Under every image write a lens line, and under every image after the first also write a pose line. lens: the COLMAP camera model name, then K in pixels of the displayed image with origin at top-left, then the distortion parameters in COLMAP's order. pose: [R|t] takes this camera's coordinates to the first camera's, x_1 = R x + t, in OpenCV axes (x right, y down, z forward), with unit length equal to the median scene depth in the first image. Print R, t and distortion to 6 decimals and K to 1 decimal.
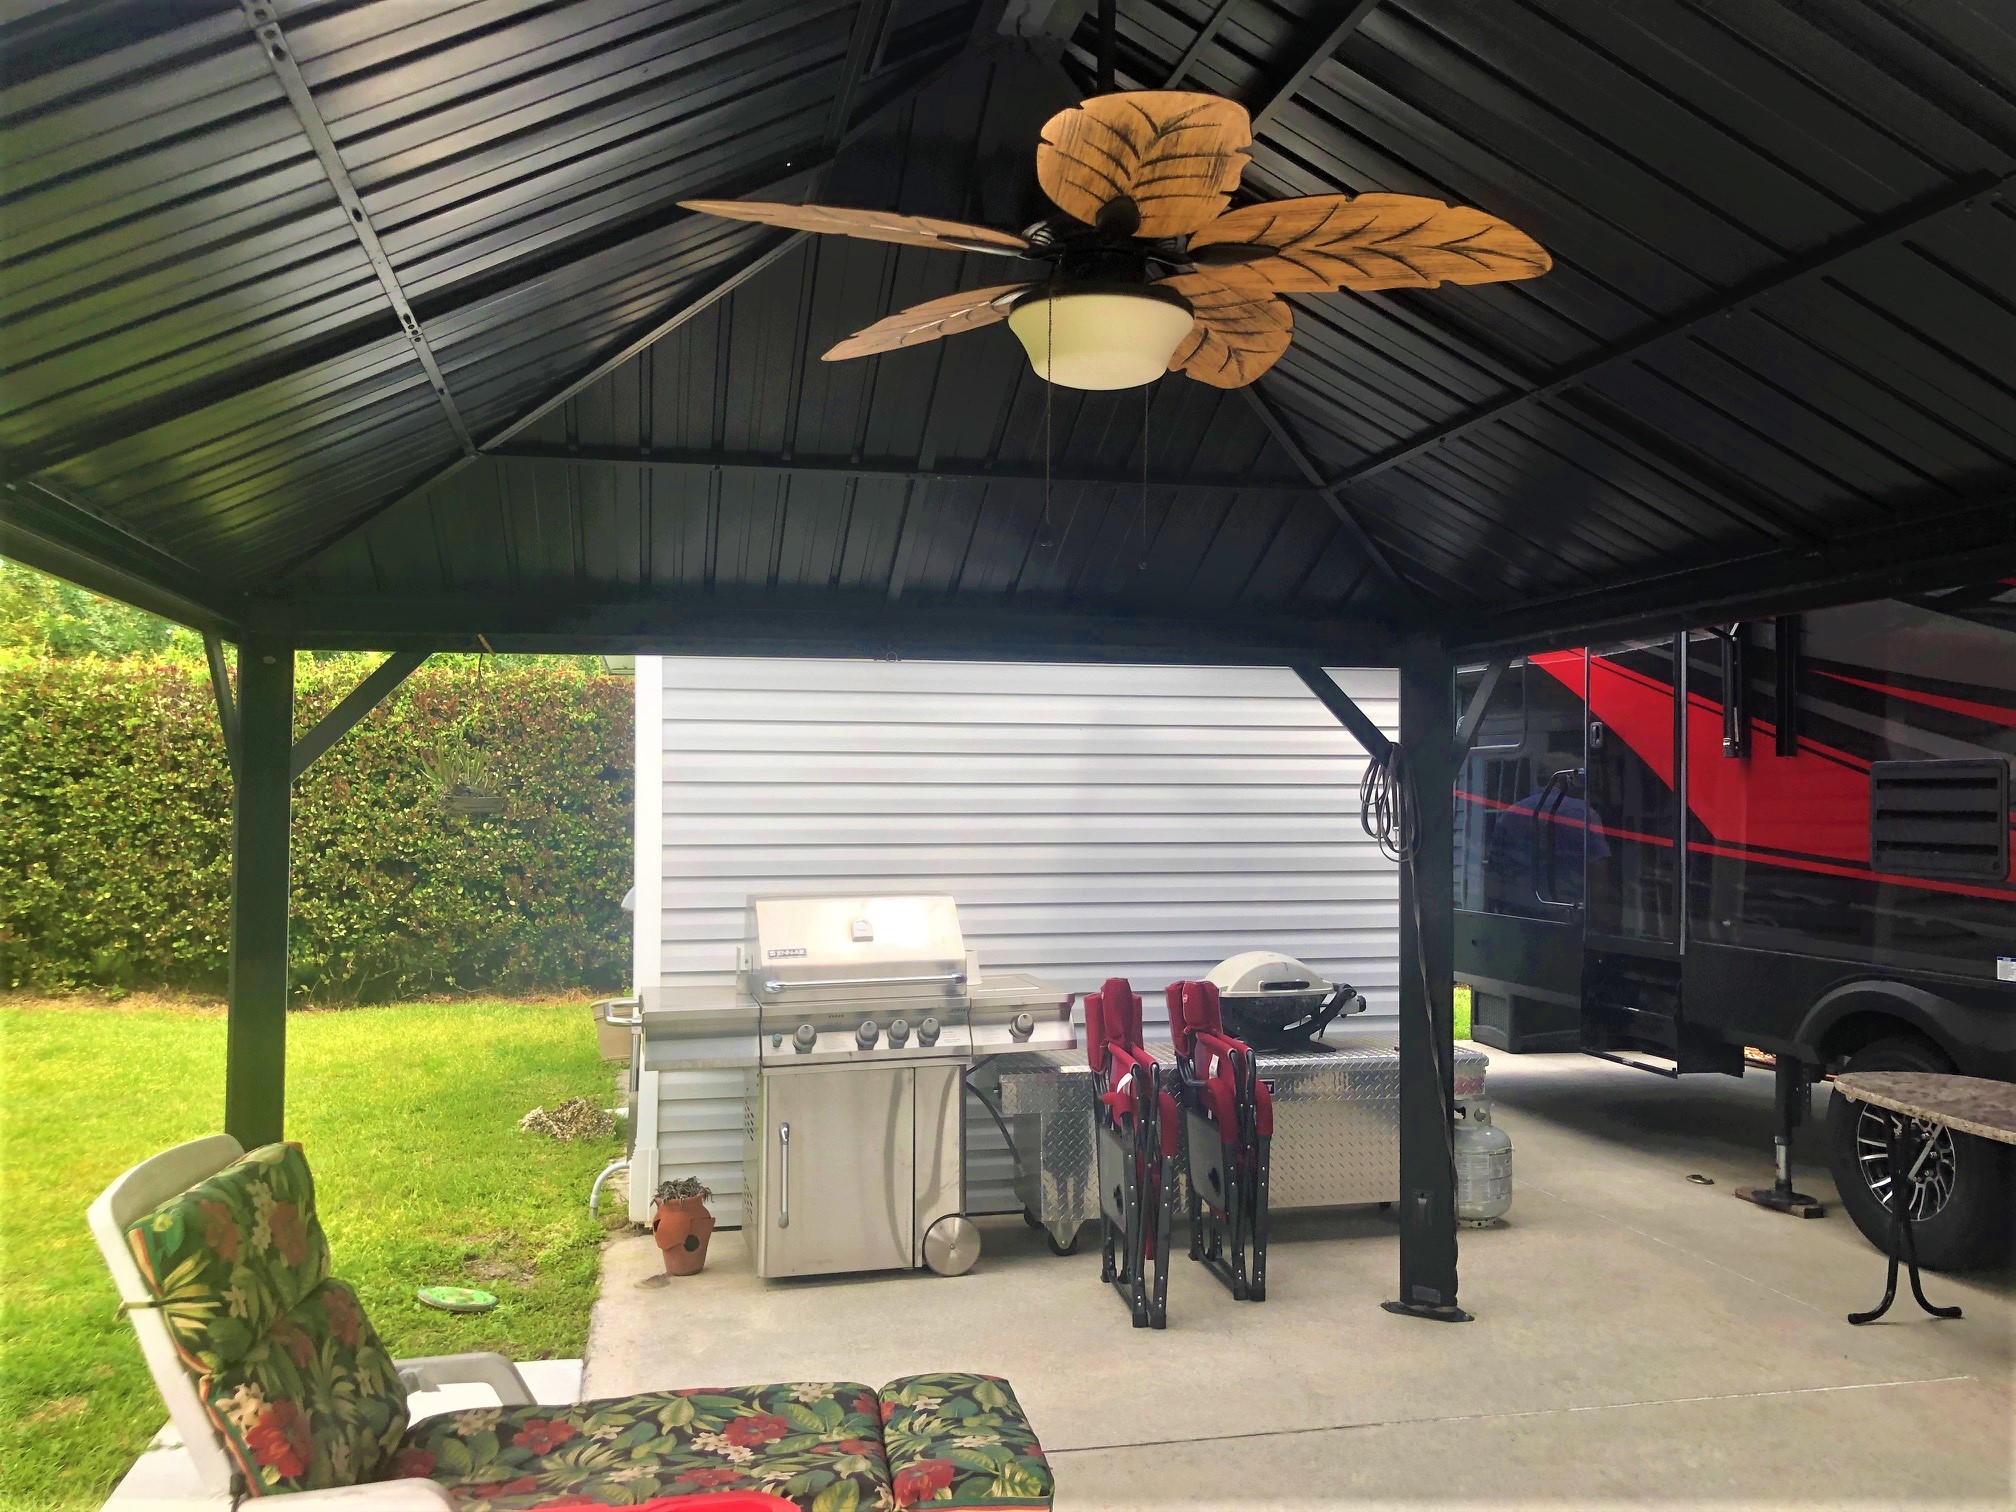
lens RADIAL K [[1654.1, 0, 1008.0], [0, 1654.1, 756.0], [0, 0, 1]] dist [-0.001235, -0.000252]
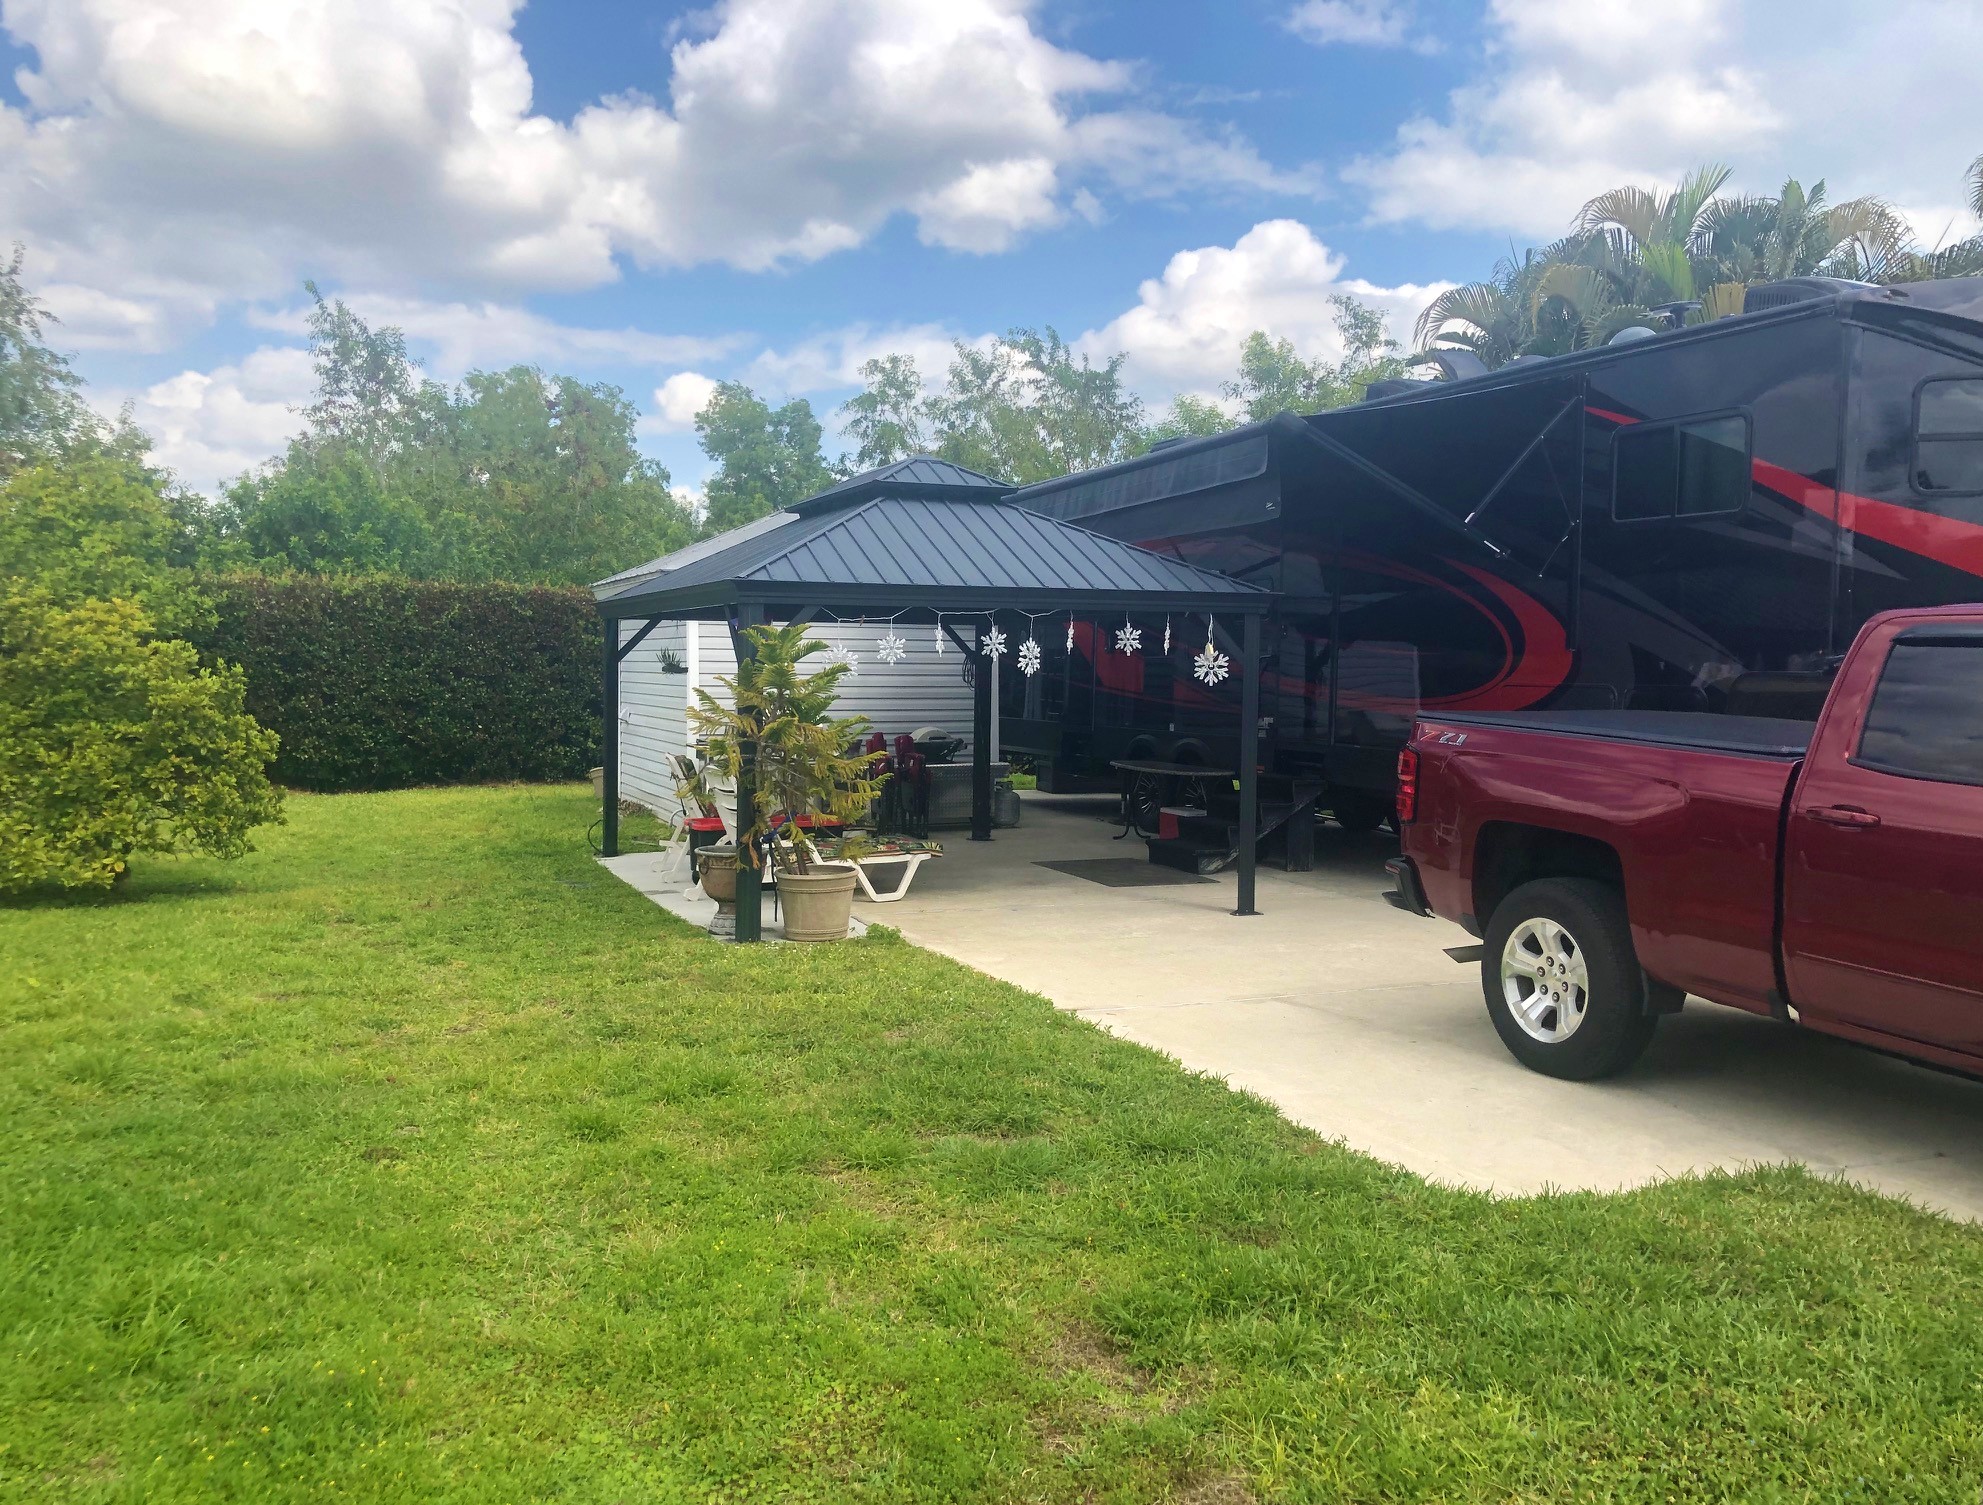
lens RADIAL K [[1725.9, 0, 991.5], [0, 1725.9, 752.5], [0, 0, 1]] dist [0.002404, 0.000978]
pose [[0.983684, -0.002309, 0.179891, -0.110206], [-0.011964, 0.996865, 0.078213, -0.025452], [-0.179508, -0.079089, 0.980572, -0.776314]]
